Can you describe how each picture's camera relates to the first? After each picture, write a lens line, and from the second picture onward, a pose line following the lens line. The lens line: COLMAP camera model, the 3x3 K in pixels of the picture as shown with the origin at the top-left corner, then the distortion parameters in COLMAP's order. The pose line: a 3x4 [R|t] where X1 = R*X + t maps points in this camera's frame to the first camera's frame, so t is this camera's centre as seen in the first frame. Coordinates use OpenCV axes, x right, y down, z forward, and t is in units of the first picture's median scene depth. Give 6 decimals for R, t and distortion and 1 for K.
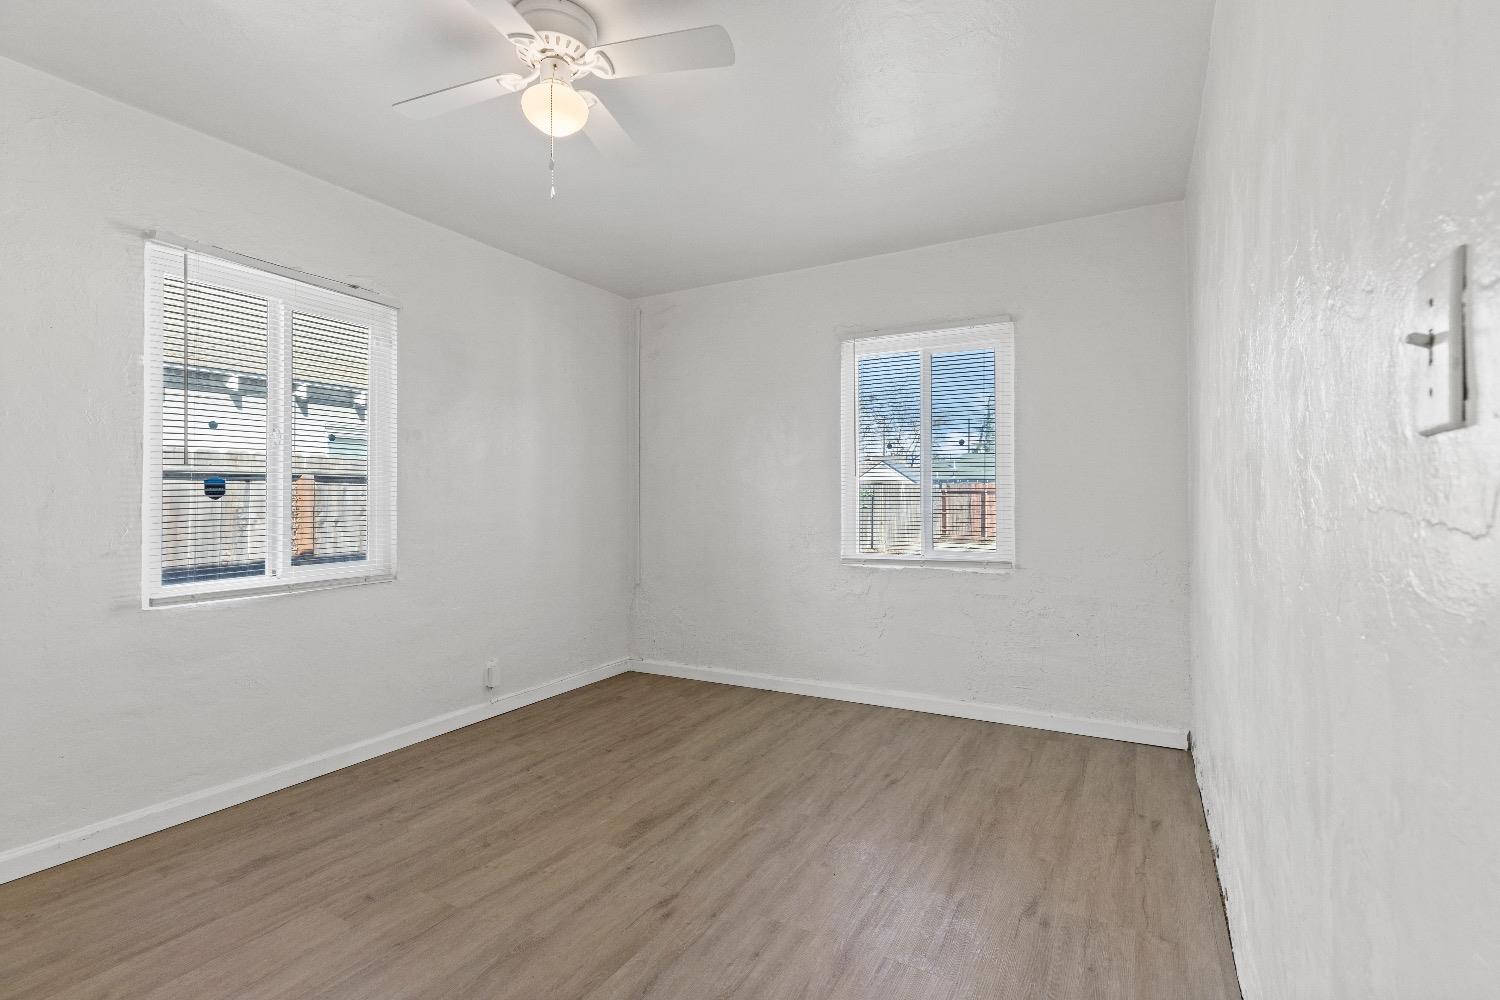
lens RADIAL K [[680.8, 0, 749.6], [0, 680.8, 496.2], [0, 0, 1]] dist [0.000568, -0.000150]
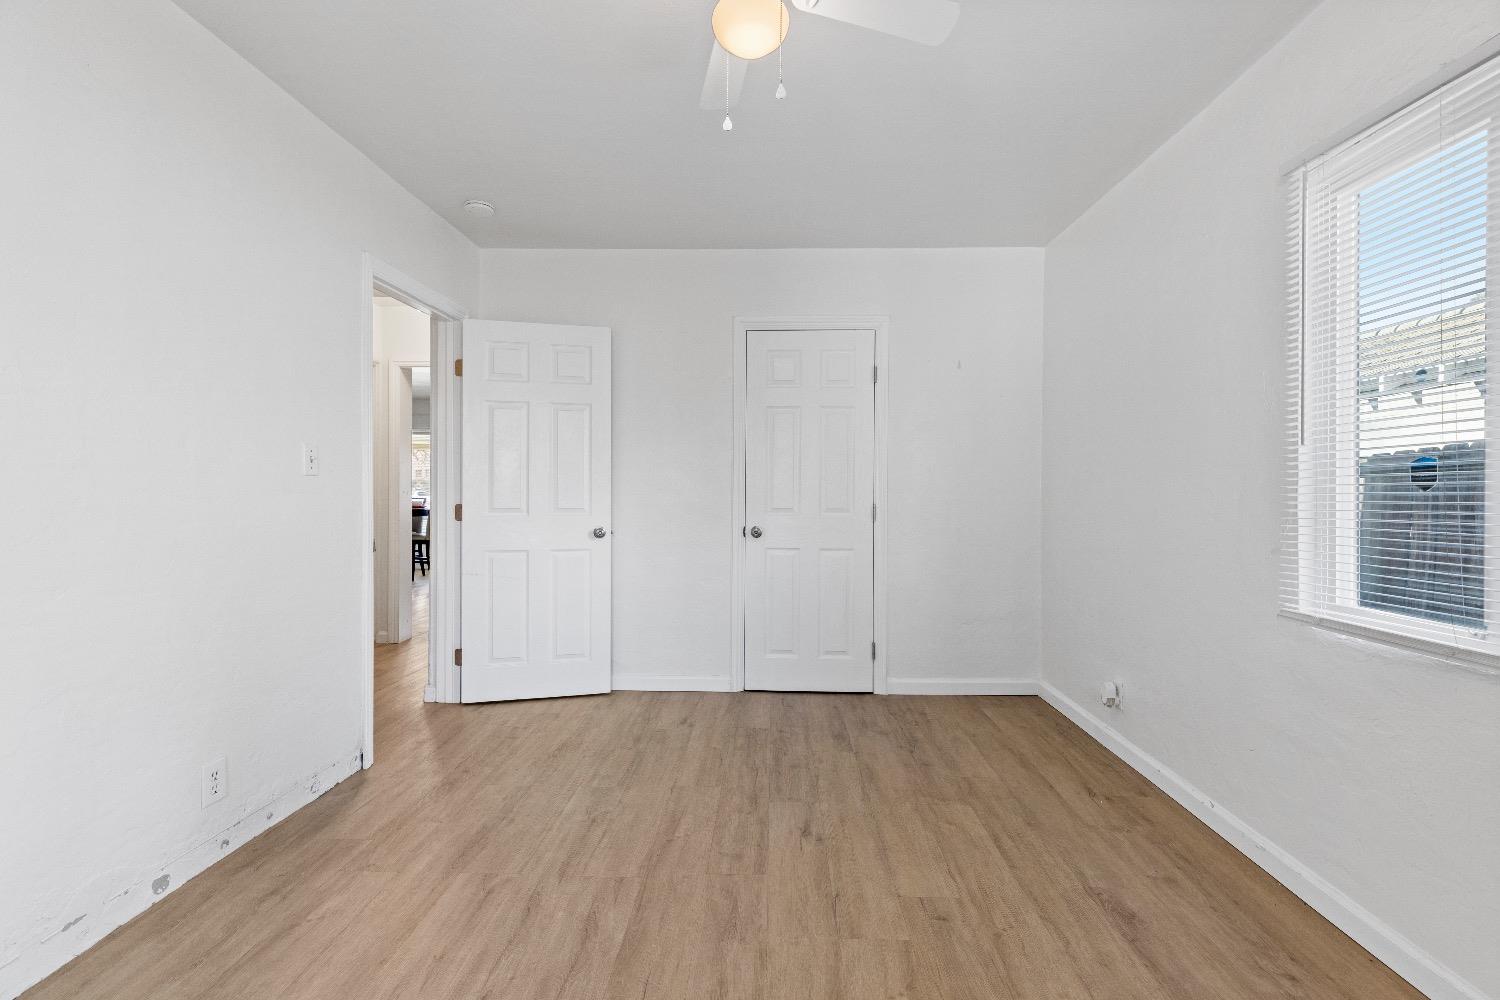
lens RADIAL K [[680.8, 0, 774.5], [0, 680.8, 492.8], [0, 0, 1]] dist [0.000568, -0.000150]
pose [[-0.872423, 0.000627, -0.488751, 0.097242], [0.000232, 1.000000, 0.000870, 0.002515], [0.488751, 0.000646, -0.872423, 1.667234]]
